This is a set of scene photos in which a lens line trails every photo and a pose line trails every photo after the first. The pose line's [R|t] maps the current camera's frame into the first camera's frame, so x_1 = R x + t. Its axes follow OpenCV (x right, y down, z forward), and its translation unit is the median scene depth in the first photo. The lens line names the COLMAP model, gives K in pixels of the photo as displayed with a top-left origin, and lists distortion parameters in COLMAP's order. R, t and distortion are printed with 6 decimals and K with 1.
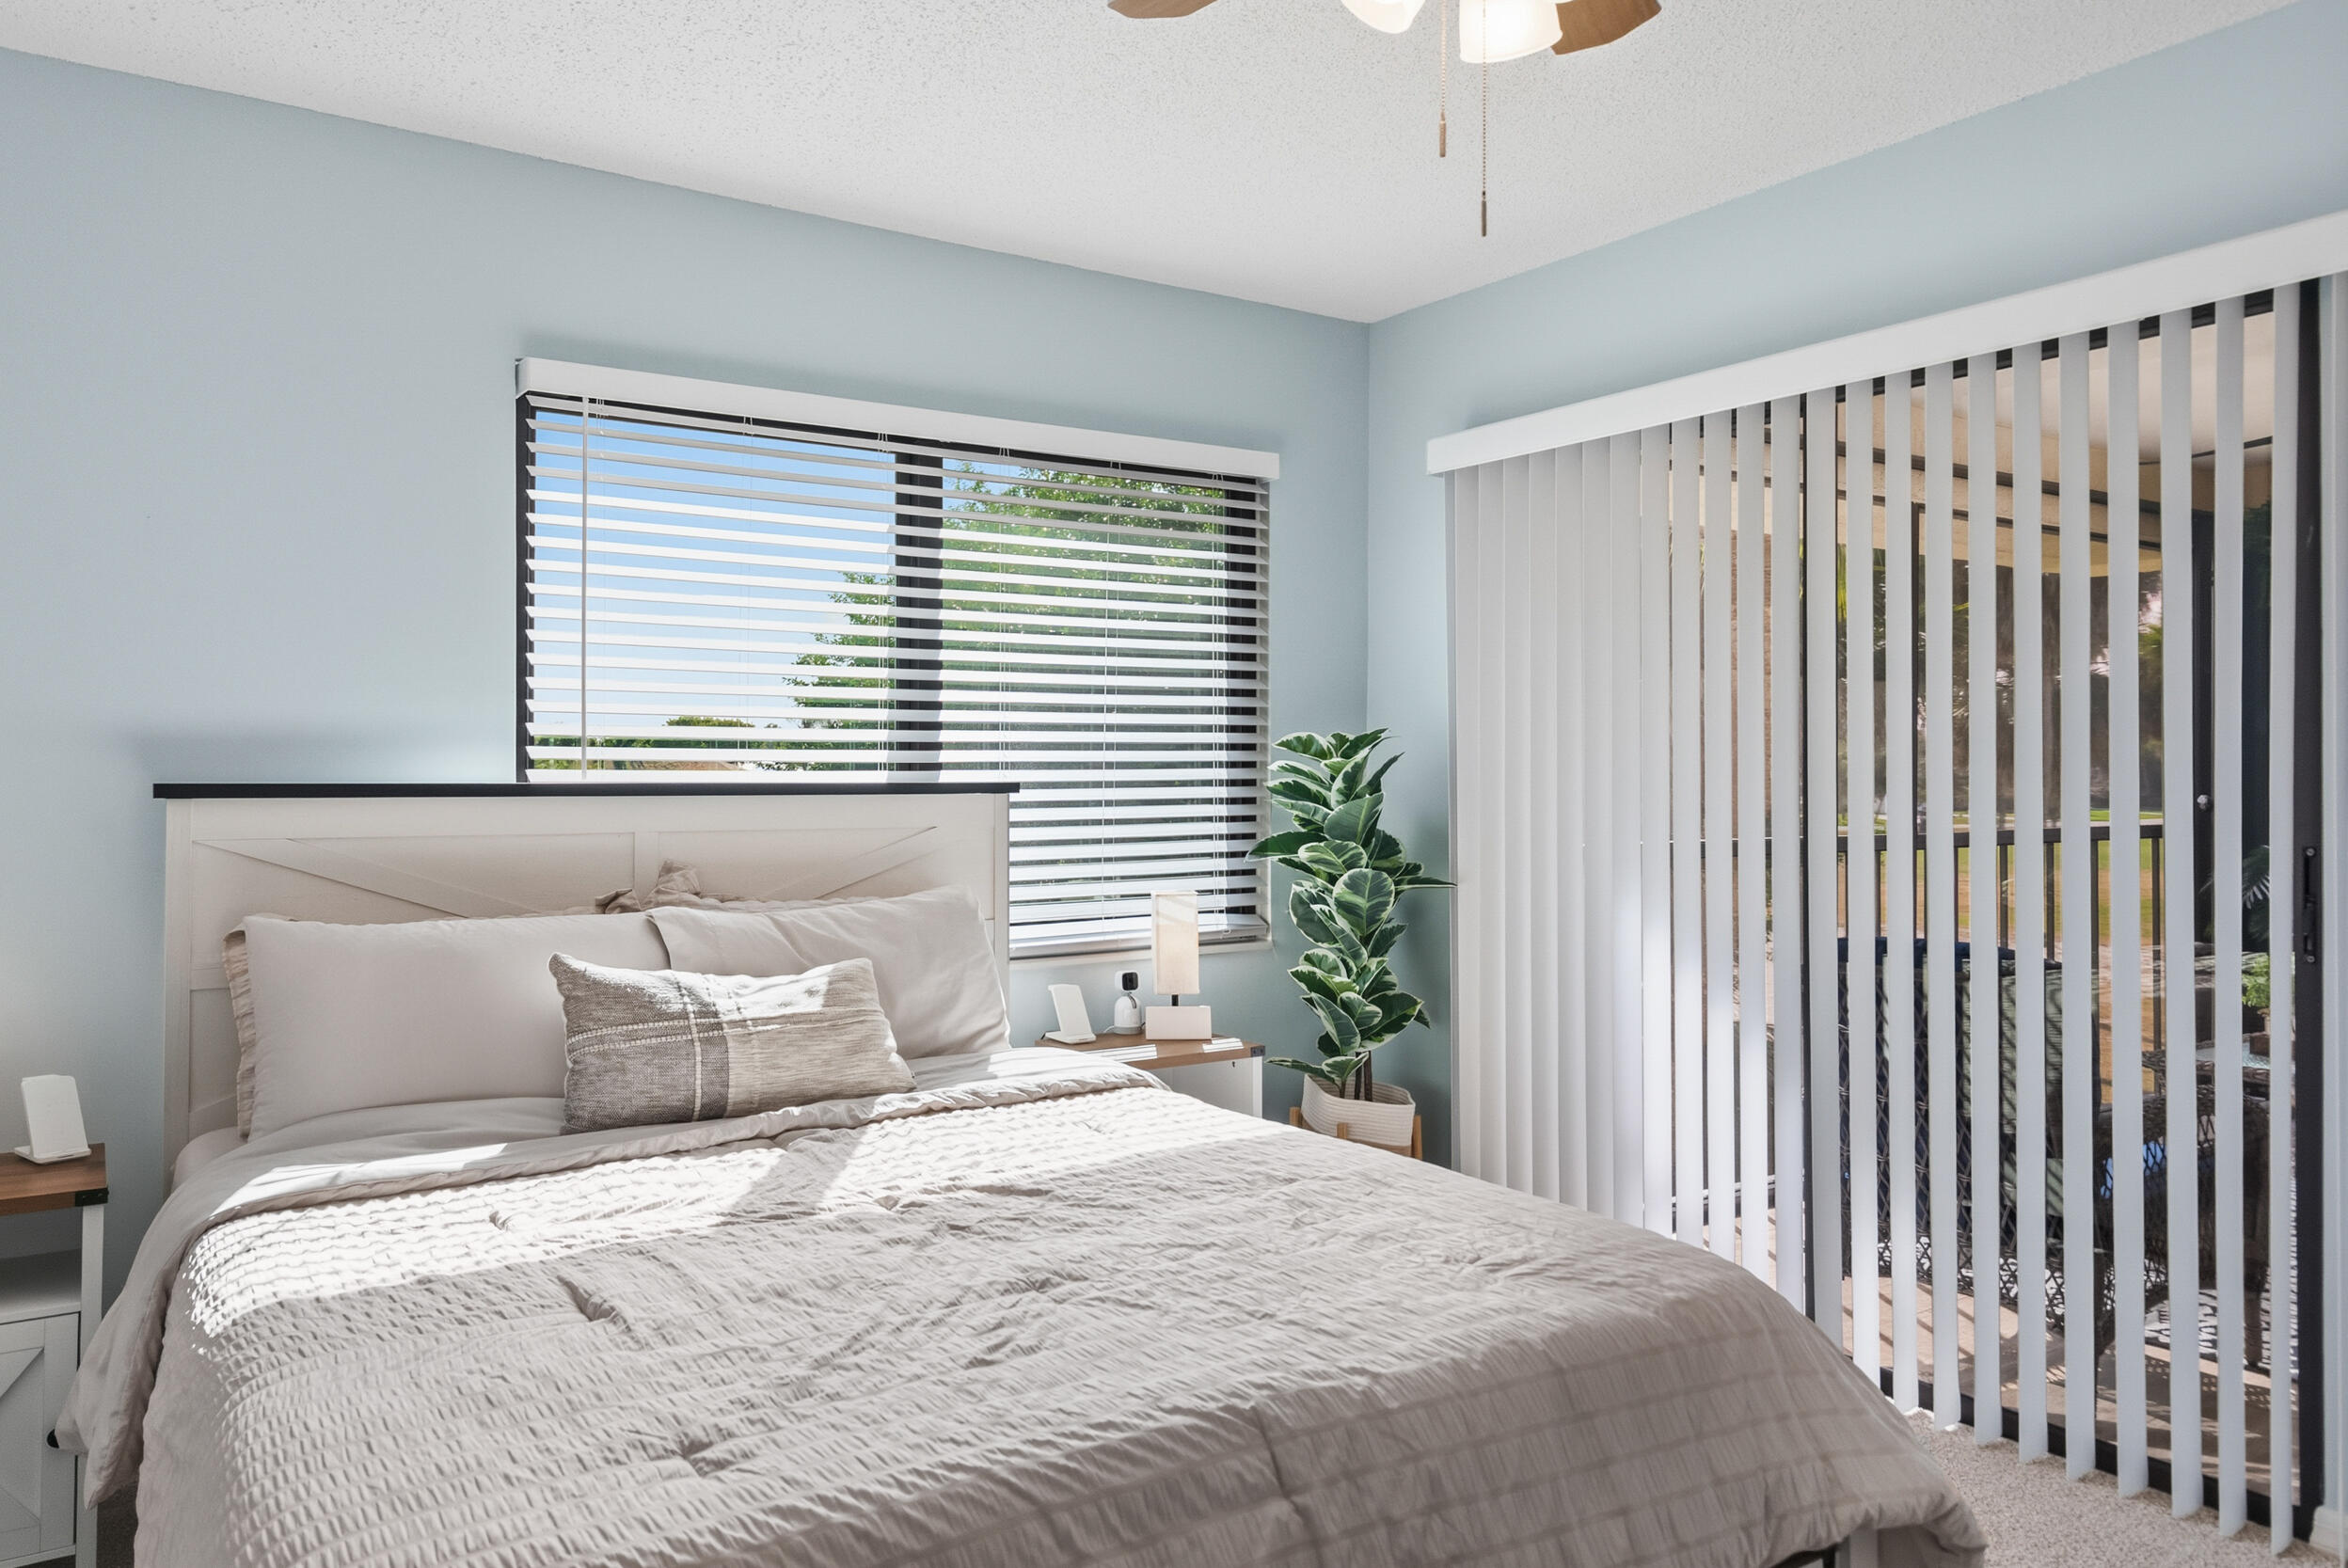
lens RADIAL K [[1635.0, 0, 1184.0], [0, 1635.0, 741.7], [0, 0, 1]] dist [0.010079, -0.001383]
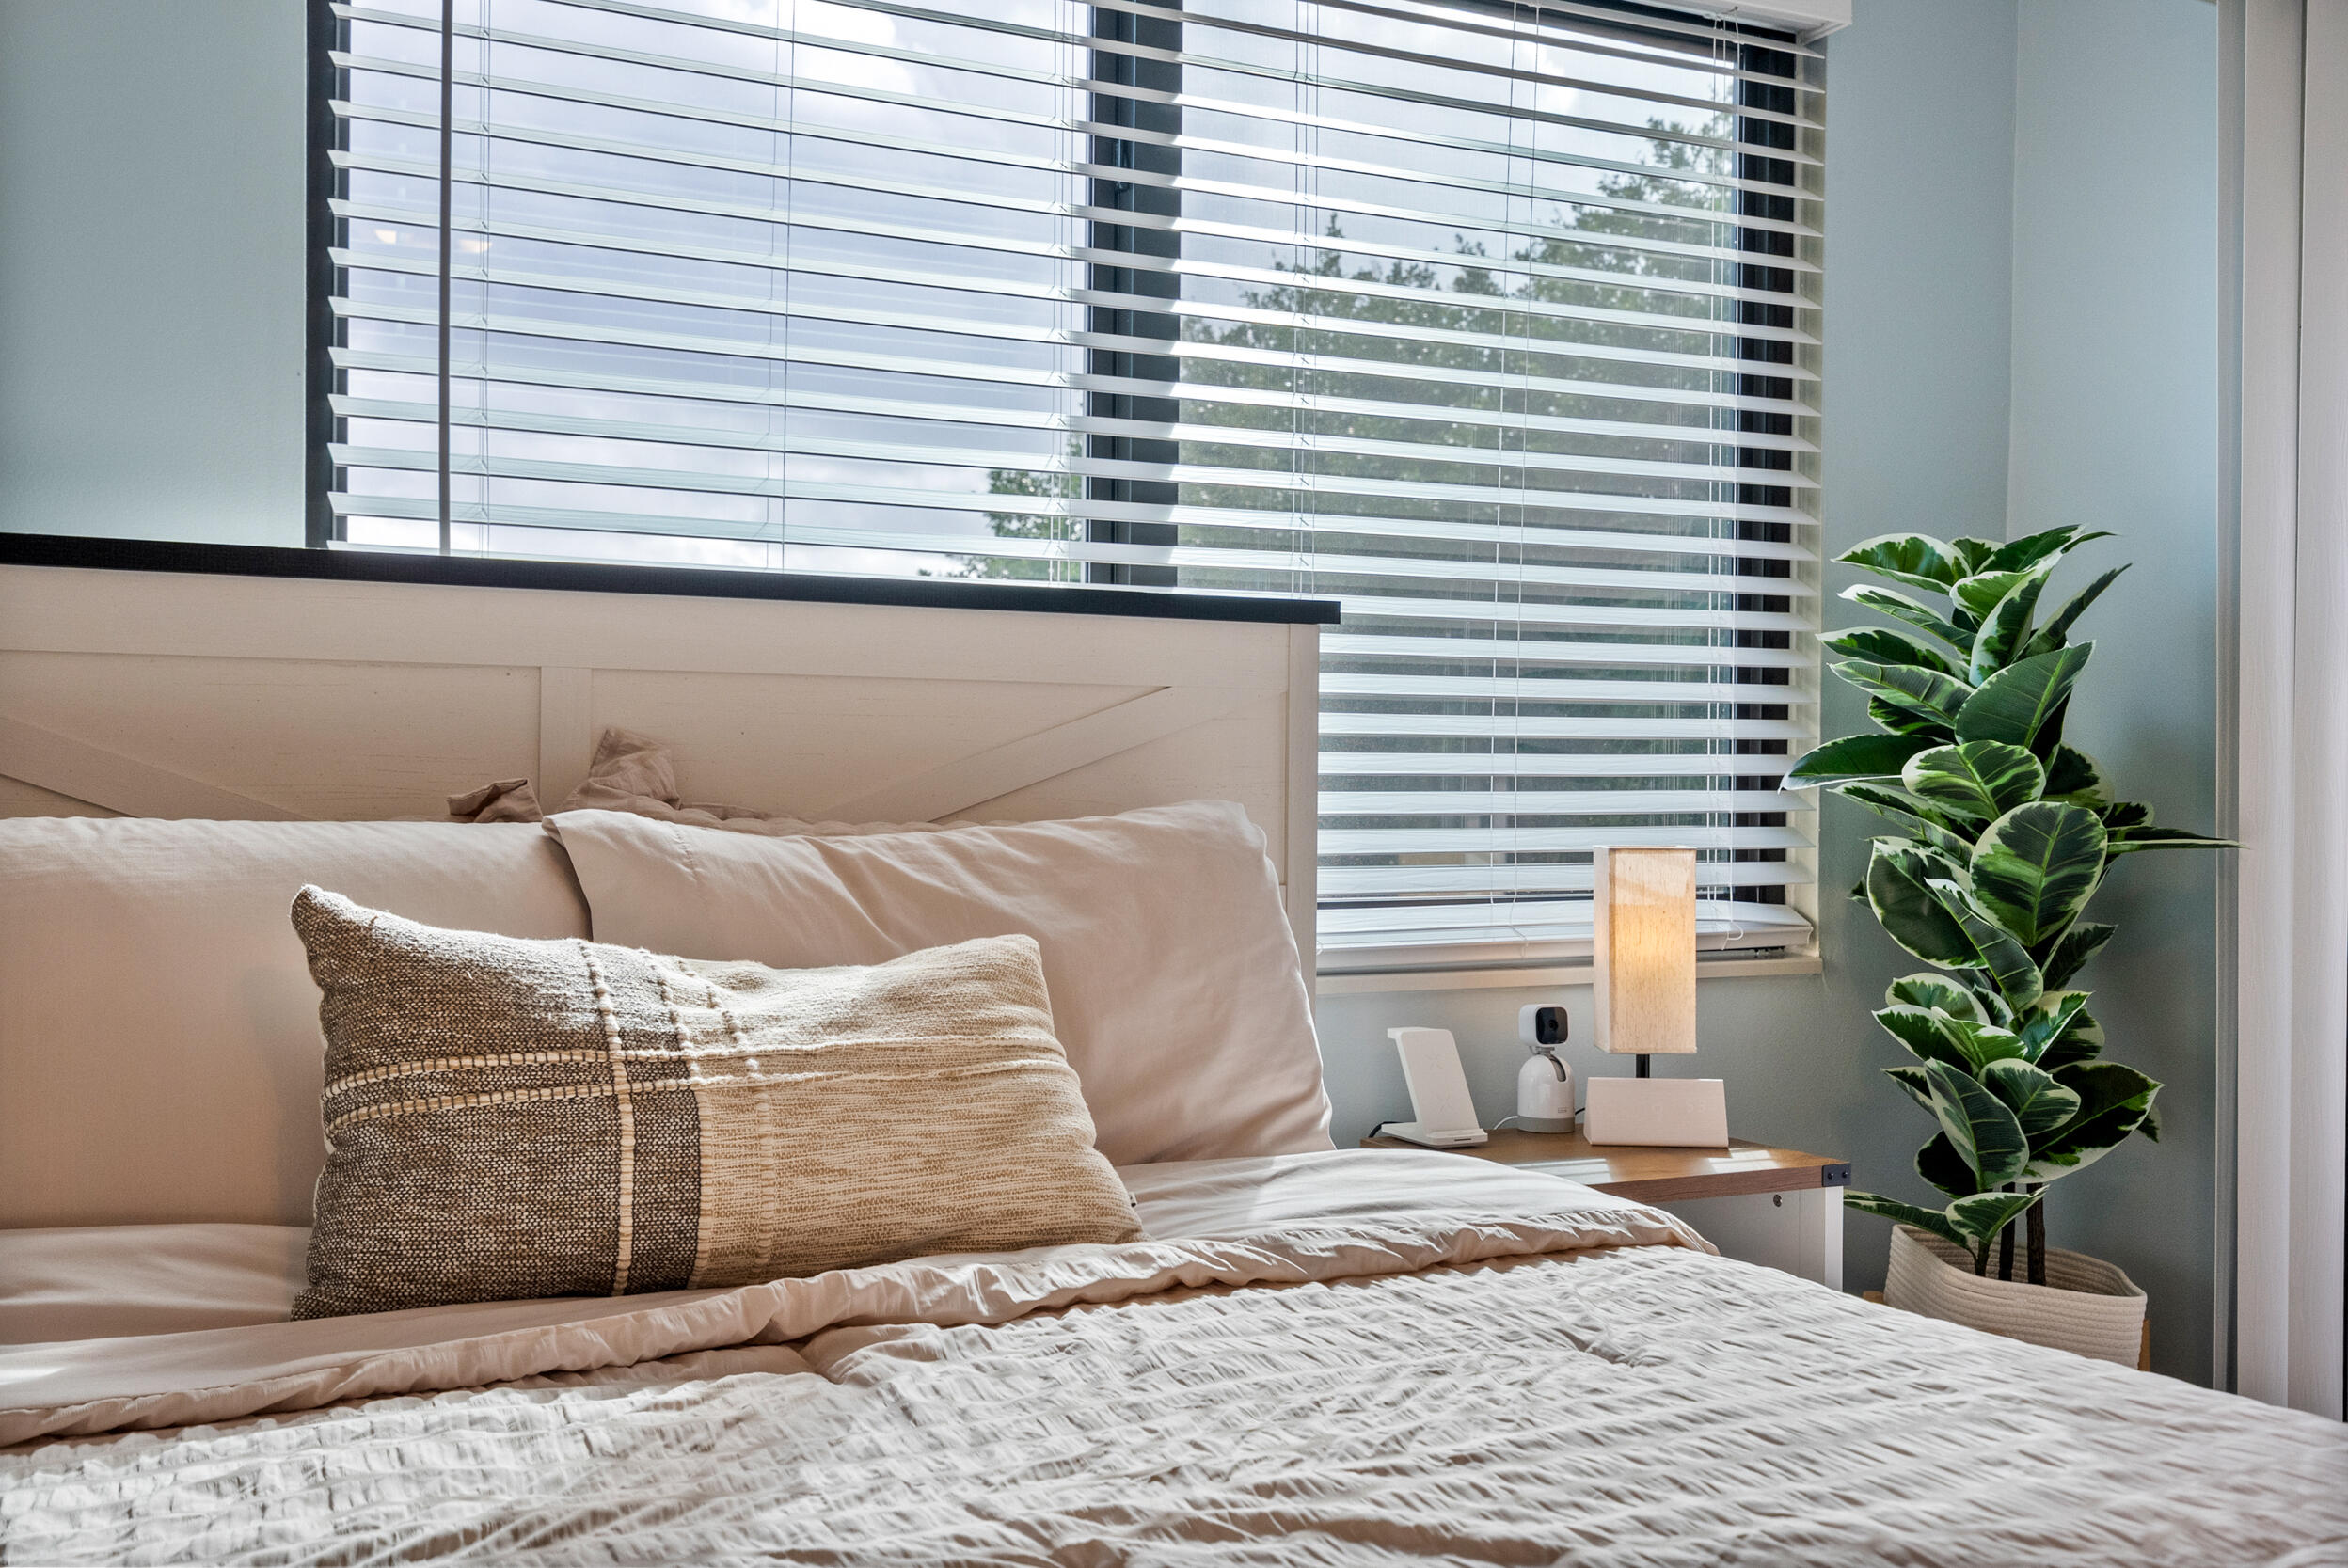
lens RADIAL K [[2356.1, 0, 1173.2], [0, 2356.1, 784.1], [0, 0, 1]] dist [0.004951, 0.000000]
pose [[0.992015, 0.009851, -0.125737, -0.066299], [-0.007024, 0.999713, 0.022912, 0.068040], [0.125926, -0.021846, 0.991799, 0.330435]]
